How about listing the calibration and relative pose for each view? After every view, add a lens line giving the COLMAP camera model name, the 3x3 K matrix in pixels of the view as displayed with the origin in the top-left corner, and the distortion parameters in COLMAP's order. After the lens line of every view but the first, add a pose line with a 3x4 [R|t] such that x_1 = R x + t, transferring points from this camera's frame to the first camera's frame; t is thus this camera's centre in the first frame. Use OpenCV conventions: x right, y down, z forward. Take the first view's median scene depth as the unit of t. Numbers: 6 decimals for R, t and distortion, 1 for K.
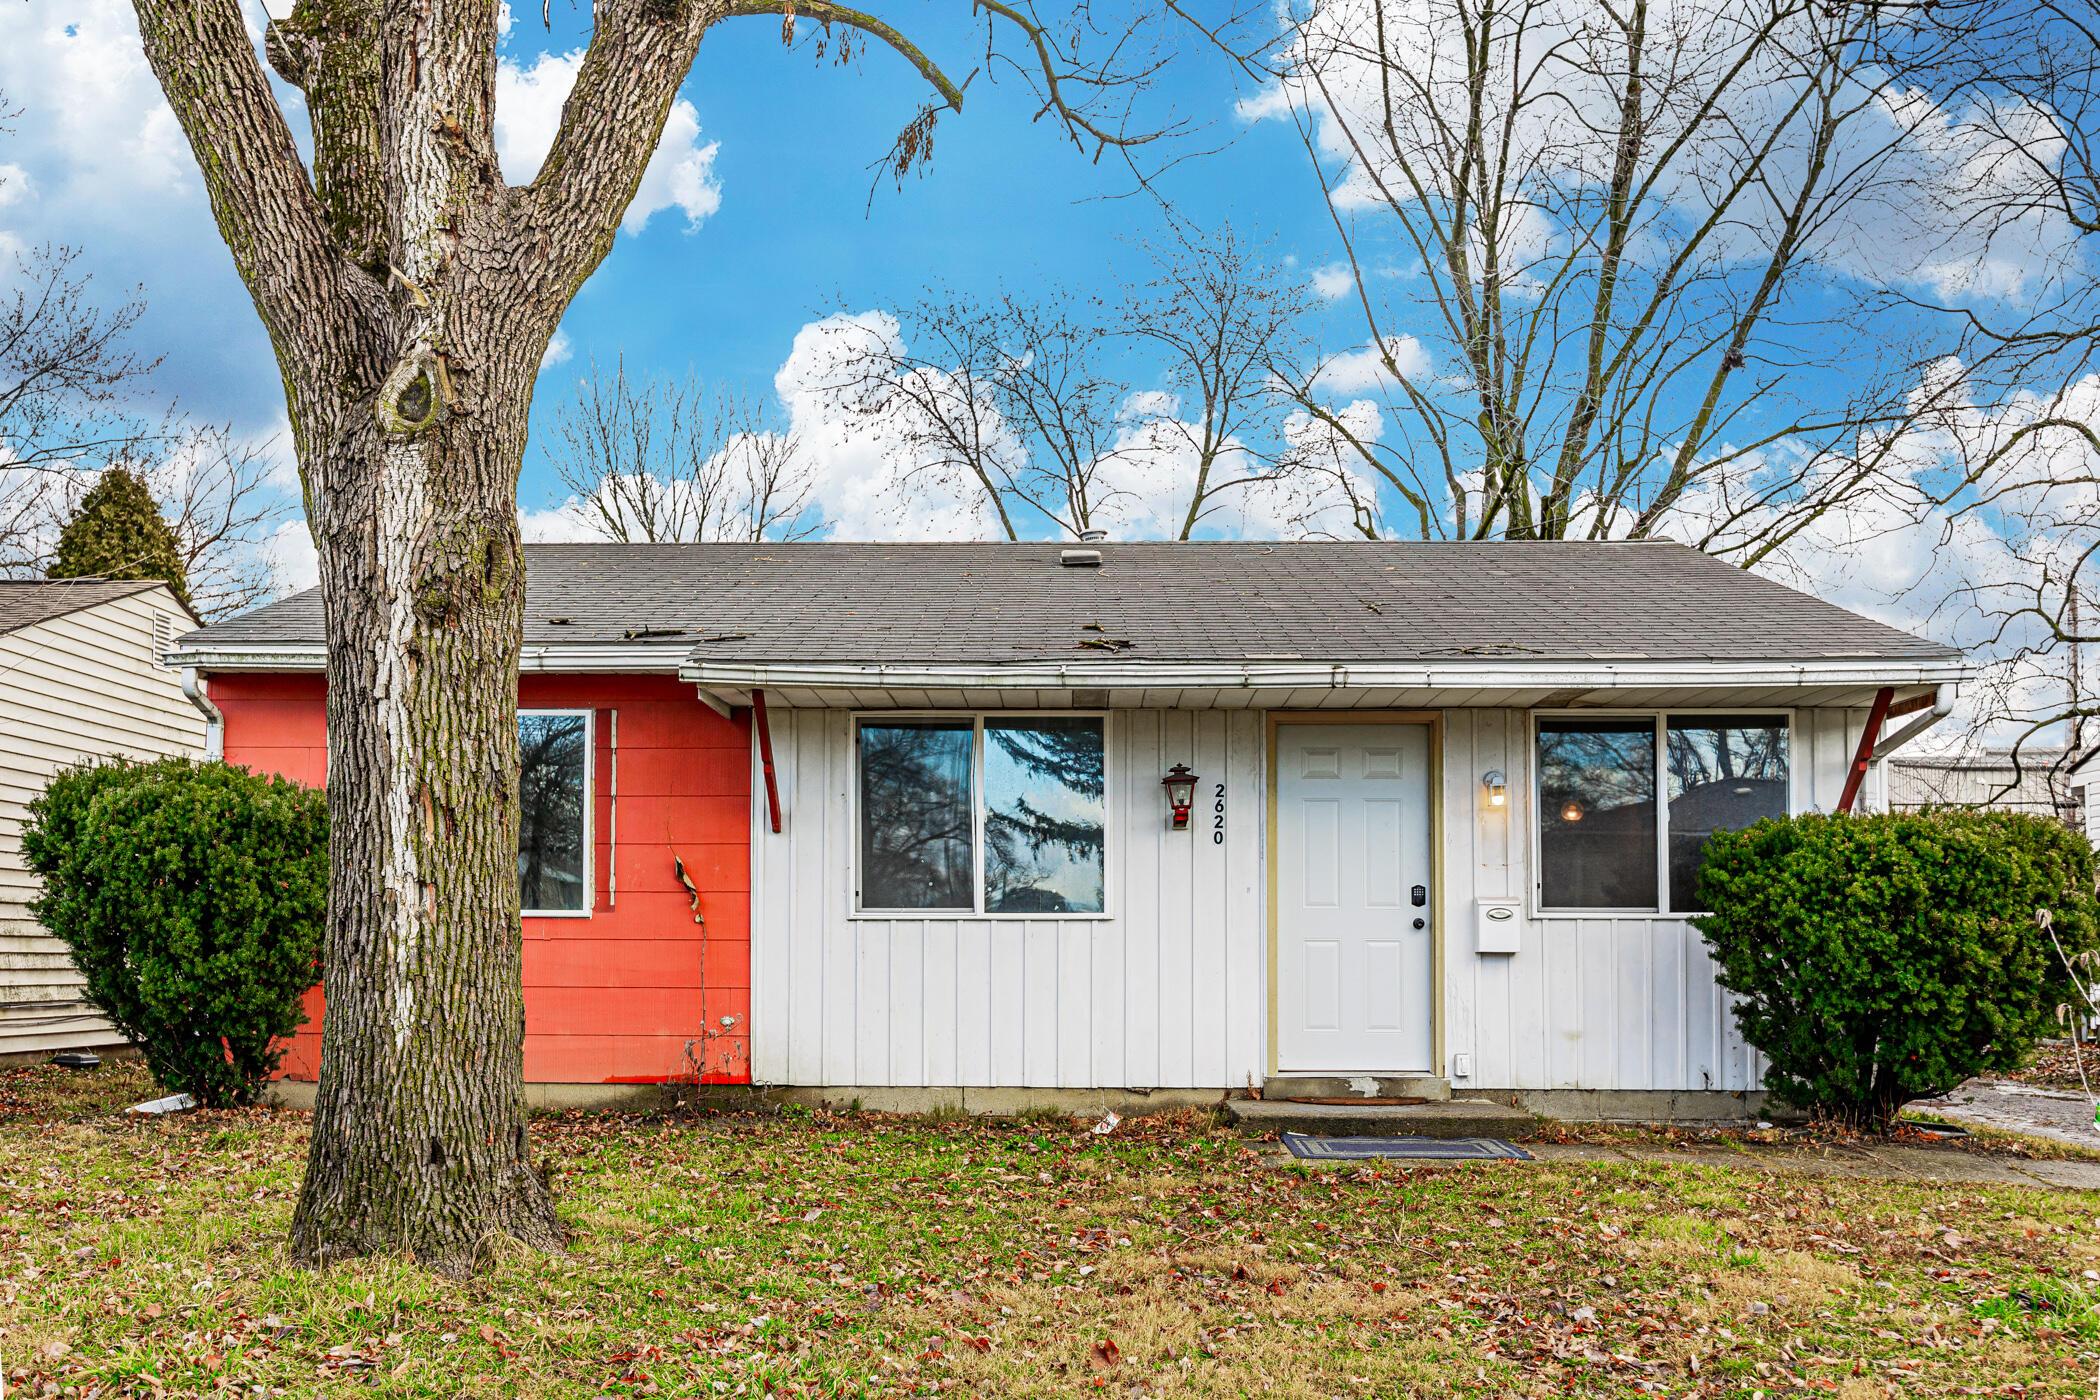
lens RADIAL K [[1968.0, 0, 1044.1], [0, 1968.0, 854.1], [0, 0, 1]] dist [-0.009950, 0.000000]
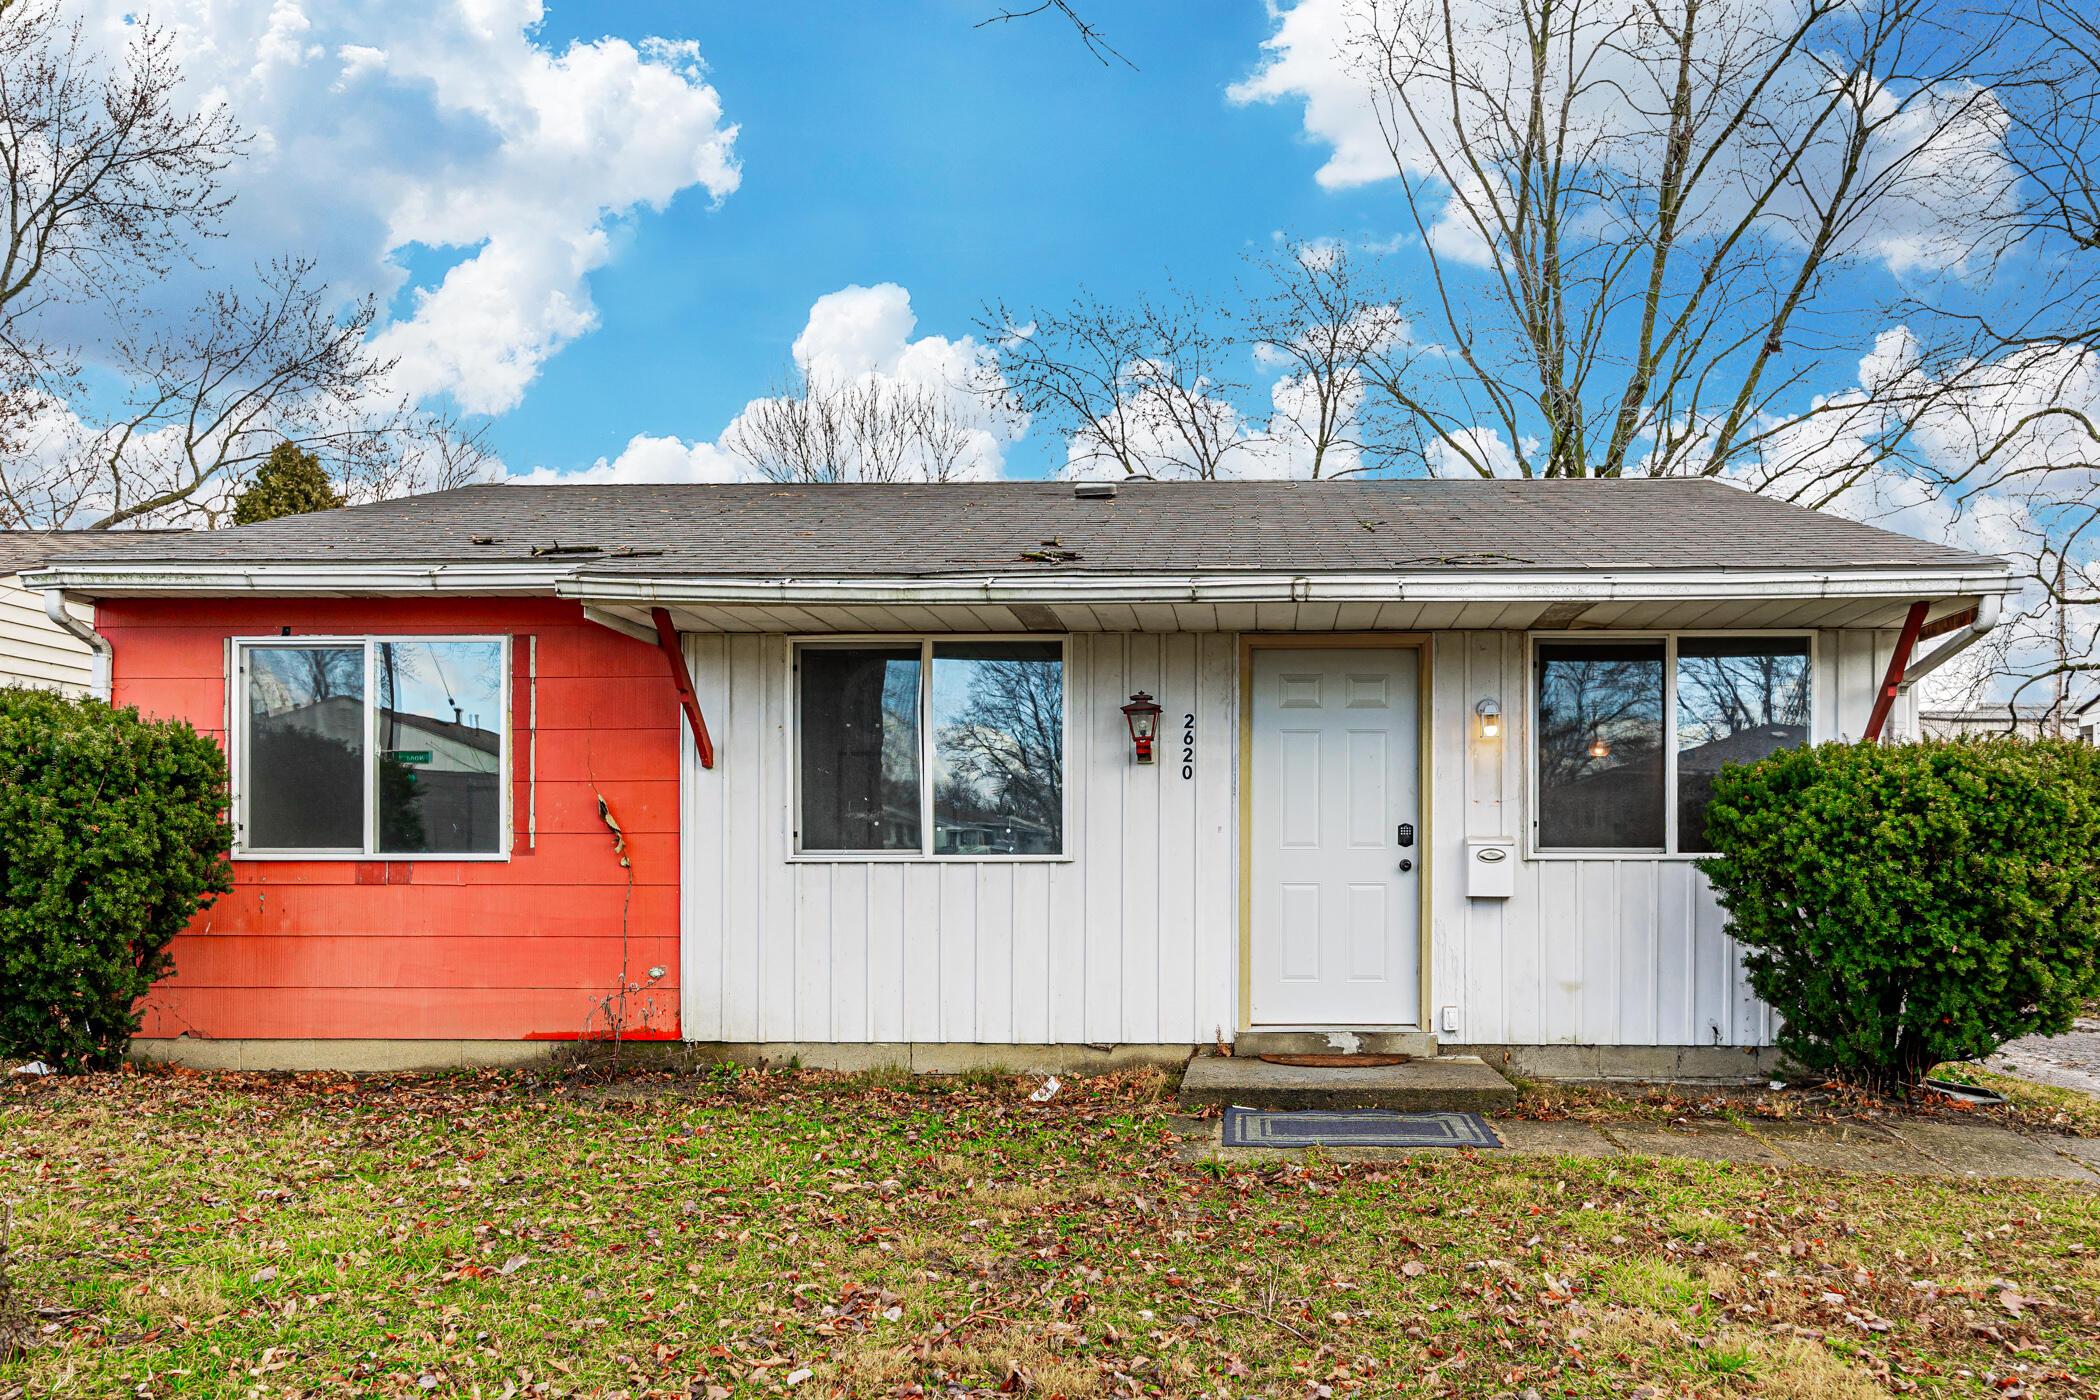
lens RADIAL K [[1576.9, 0, 1212.1], [0, 1576.9, 865.0], [0, 0, 1]] dist [-0.005075, -0.001874]
pose [[0.999986, -0.002552, -0.004741, 0.106332], [0.002769, 0.998921, 0.046351, 0.000559], [0.004618, -0.046363, 0.998914, 0.269013]]
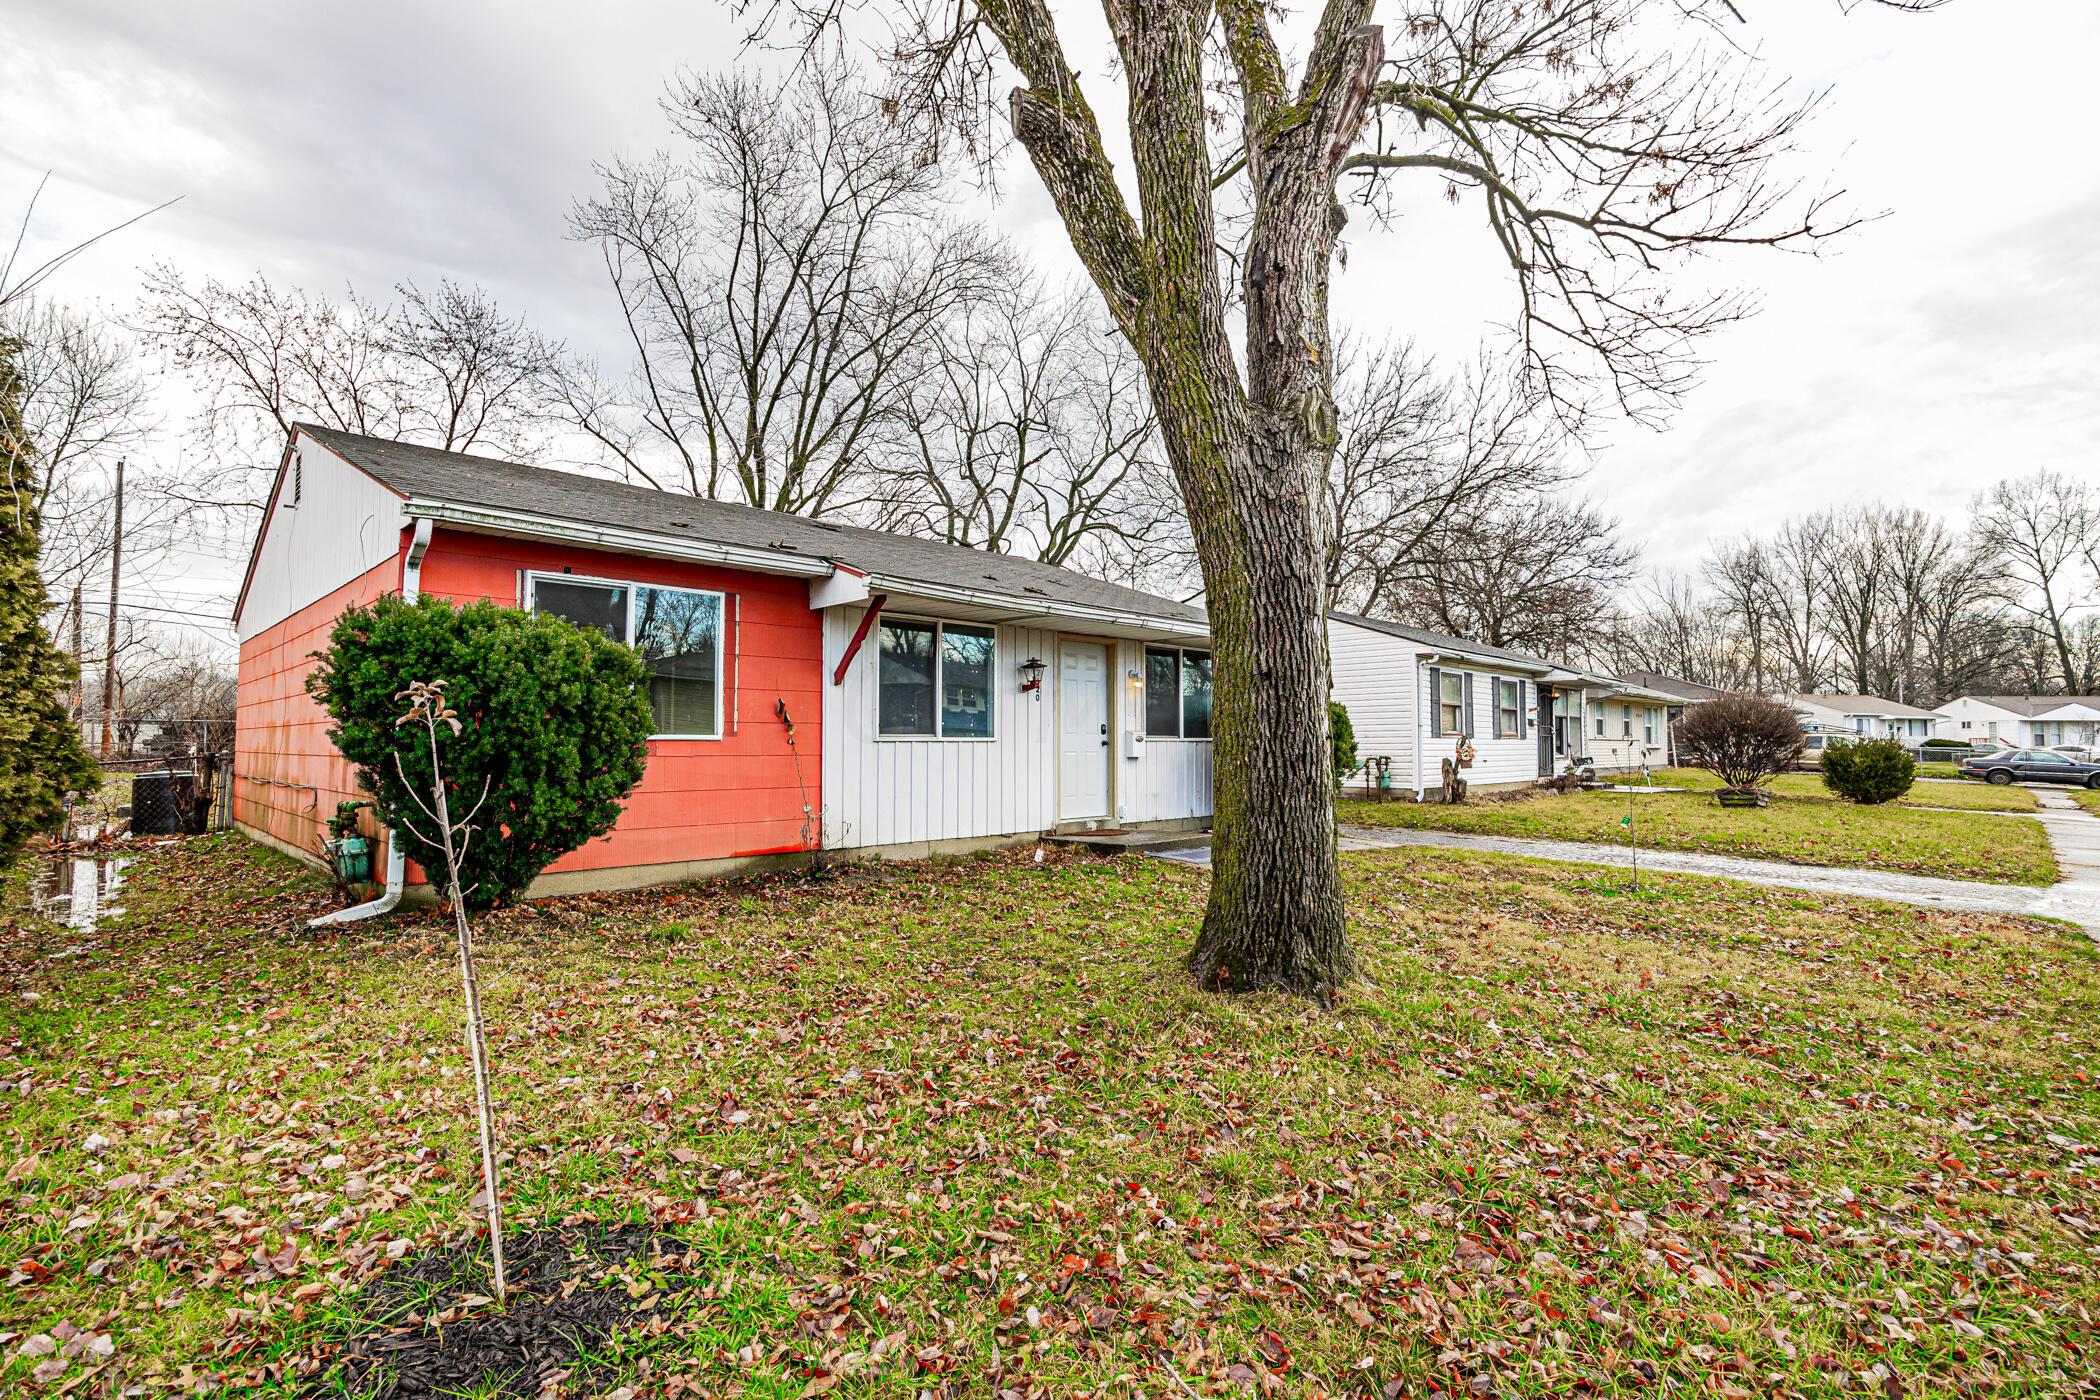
lens RADIAL K [[962.9, 0, 1057.0], [0, 962.9, 694.1], [0, 0, 1]] dist [-0.025262, 0.000511]
pose [[0.684991, 0.035249, 0.727699, -0.581377], [-0.039120, 0.999167, -0.011574, -0.002142], [-0.727501, -0.020540, 0.685799, 0.367176]]
